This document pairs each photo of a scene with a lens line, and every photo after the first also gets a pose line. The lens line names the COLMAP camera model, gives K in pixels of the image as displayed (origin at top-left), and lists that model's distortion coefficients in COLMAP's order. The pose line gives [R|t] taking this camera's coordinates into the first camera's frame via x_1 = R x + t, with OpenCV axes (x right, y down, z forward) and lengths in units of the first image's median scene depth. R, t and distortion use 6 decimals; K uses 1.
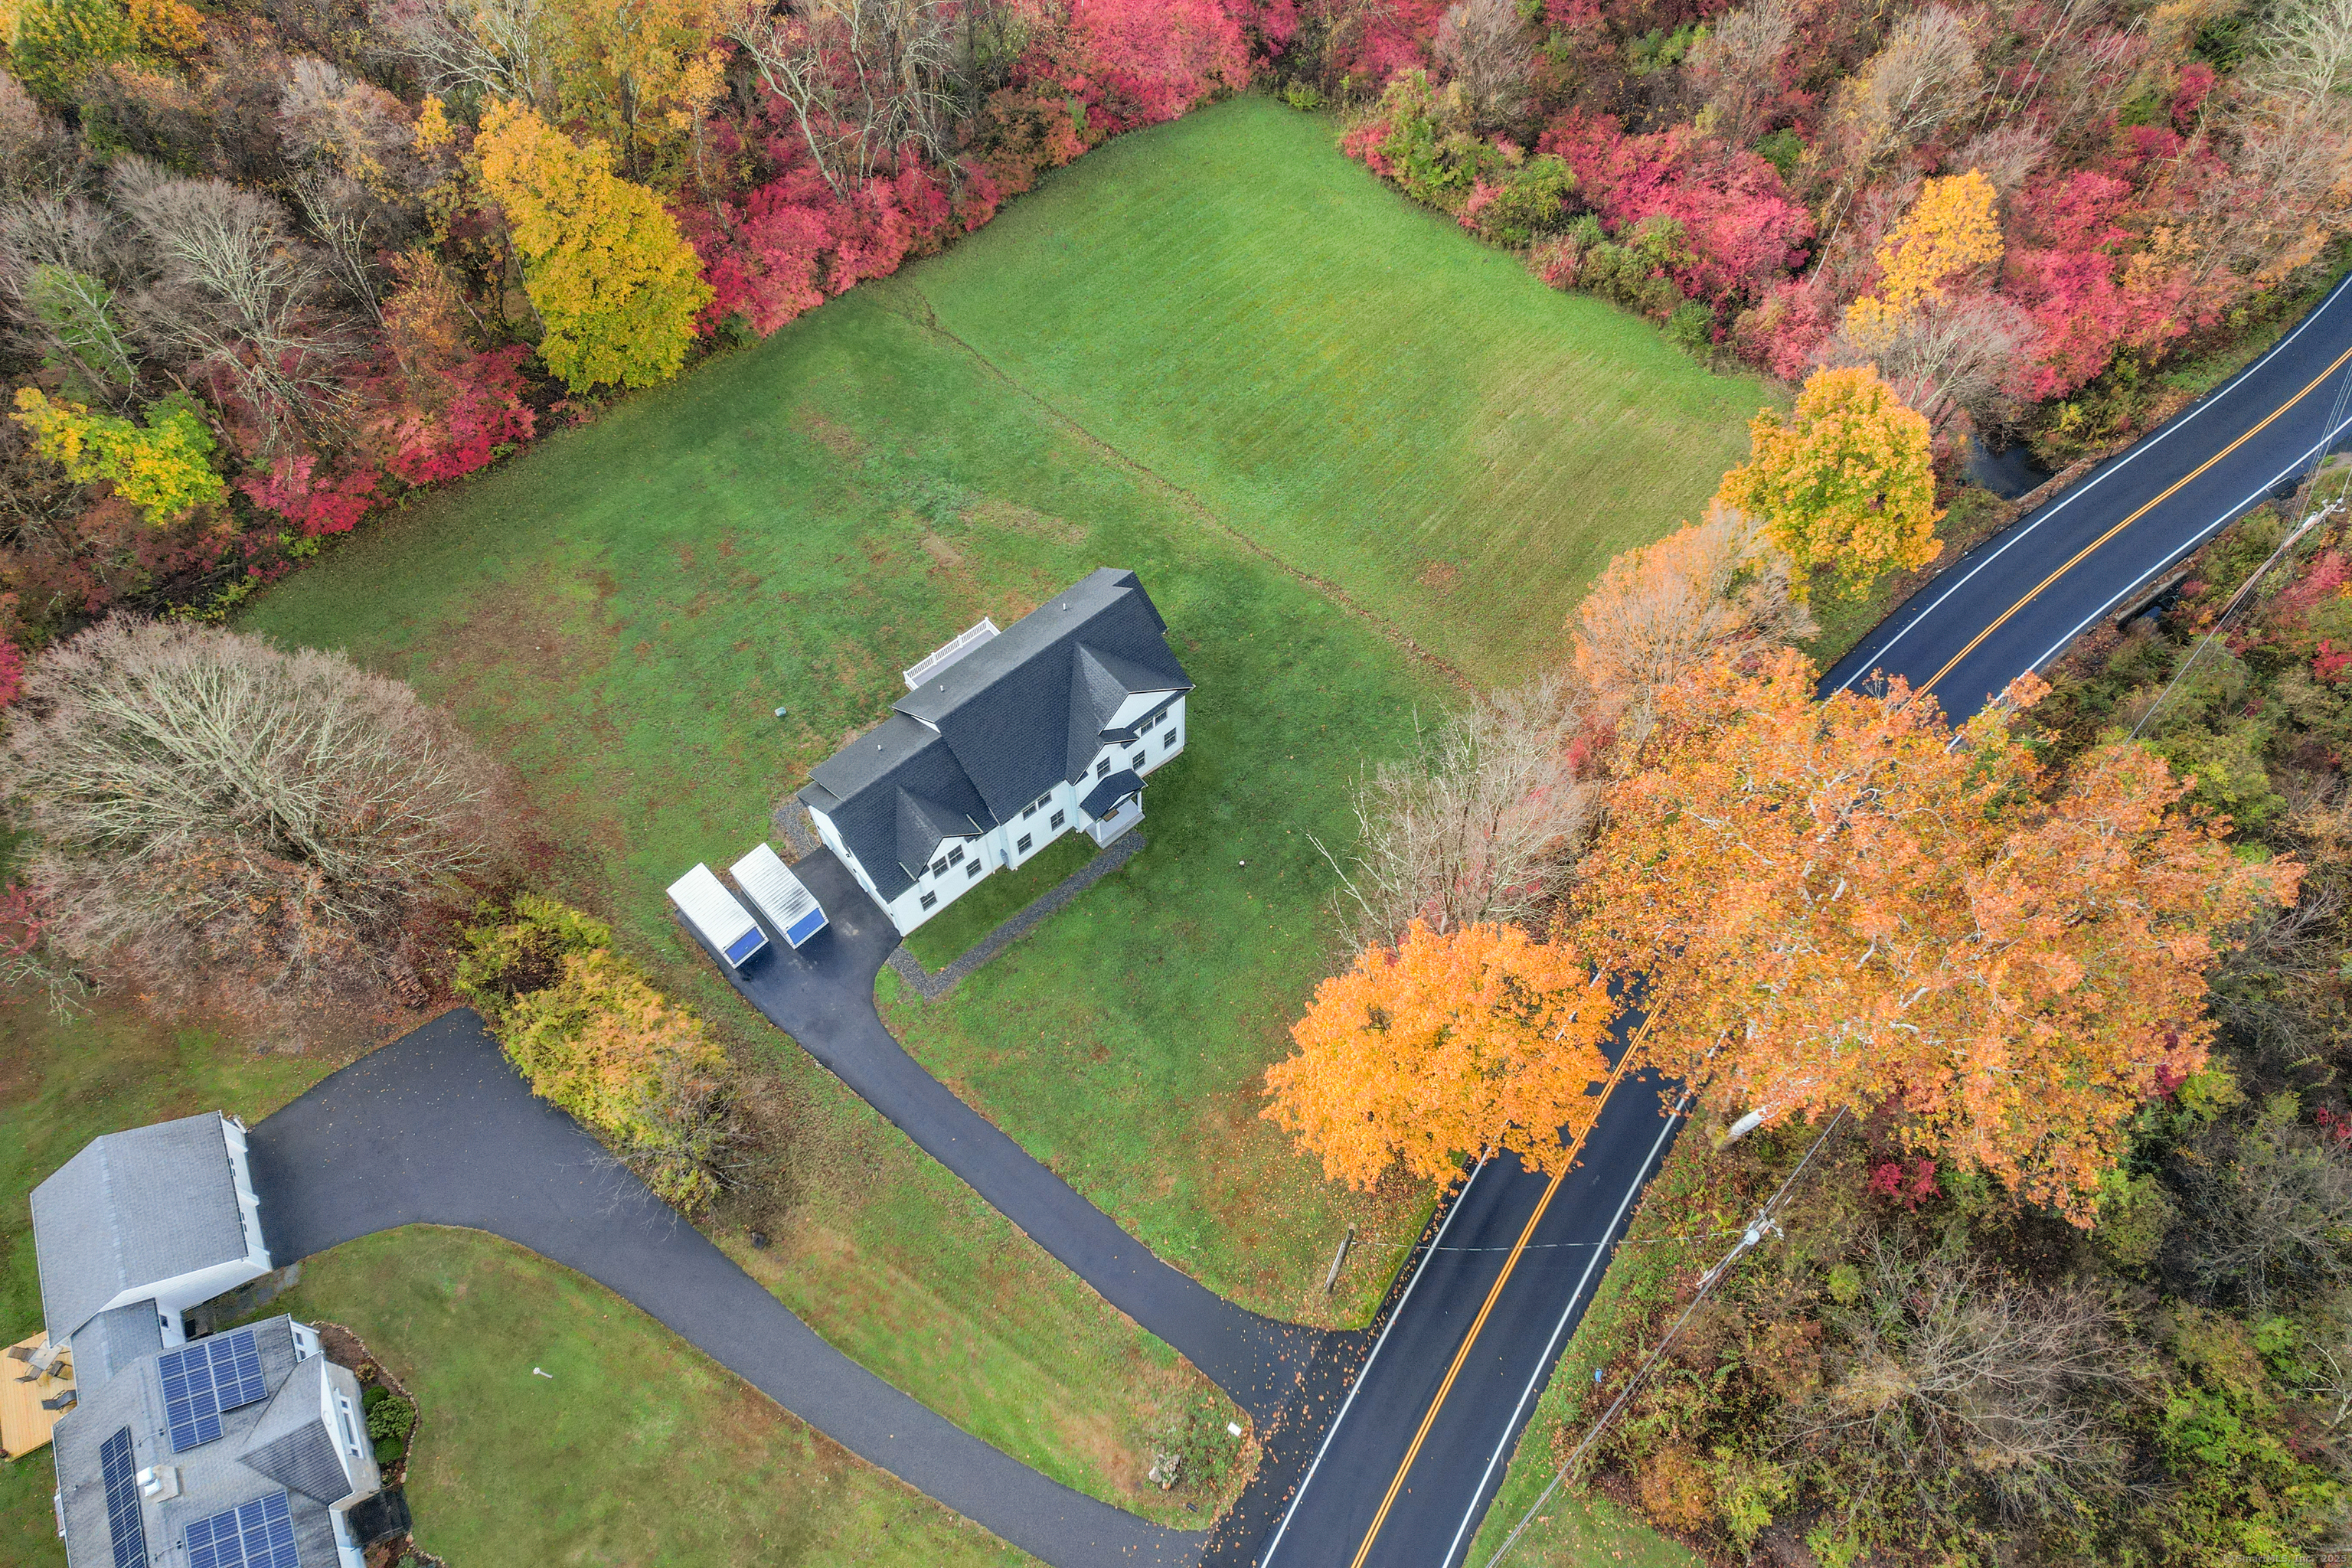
lens RADIAL K [[1510.0, 0, 1176.0], [0, 1510.0, 784.0], [0, 0, 1]] dist [-0.080558, 0.071267]
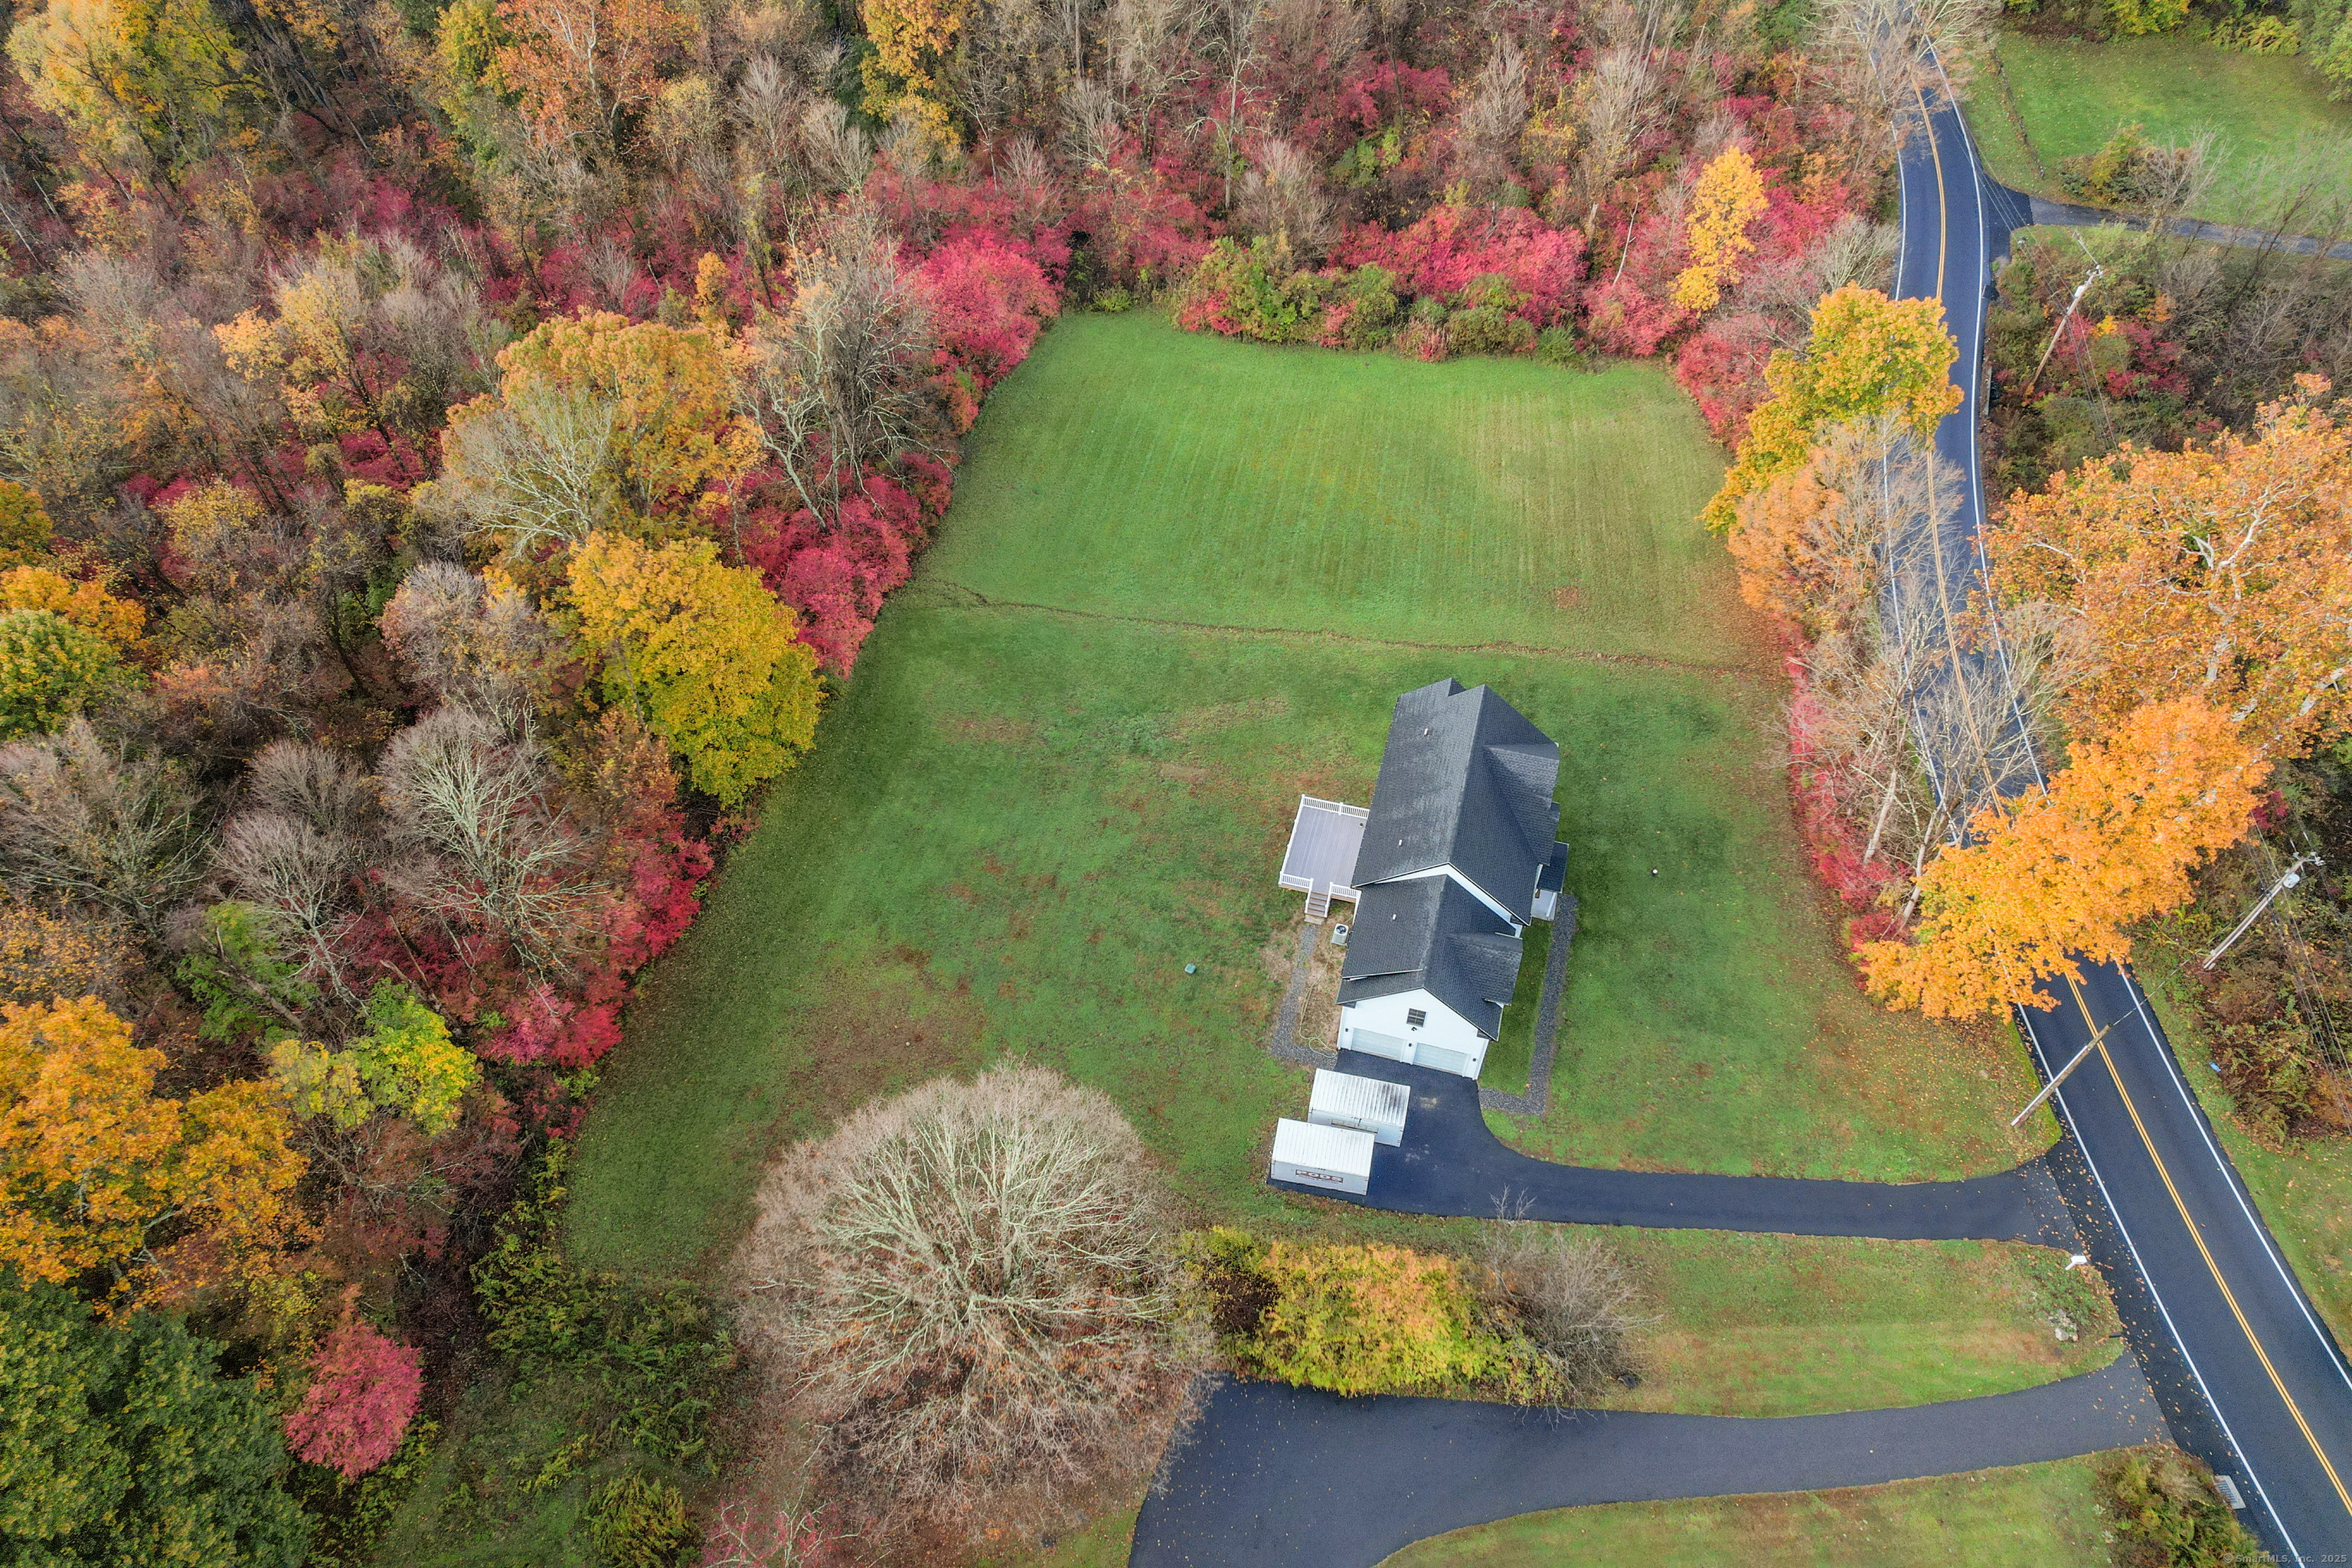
lens RADIAL K [[1510.0, 0, 1176.0], [0, 1510.0, 784.0], [0, 0, 1]] dist [-0.080558, 0.071267]
pose [[0.832269, -0.436762, 0.341418, -0.515863], [0.481181, 0.874978, -0.053643, -0.098174], [-0.275304, 0.208929, 0.938380, 0.056328]]
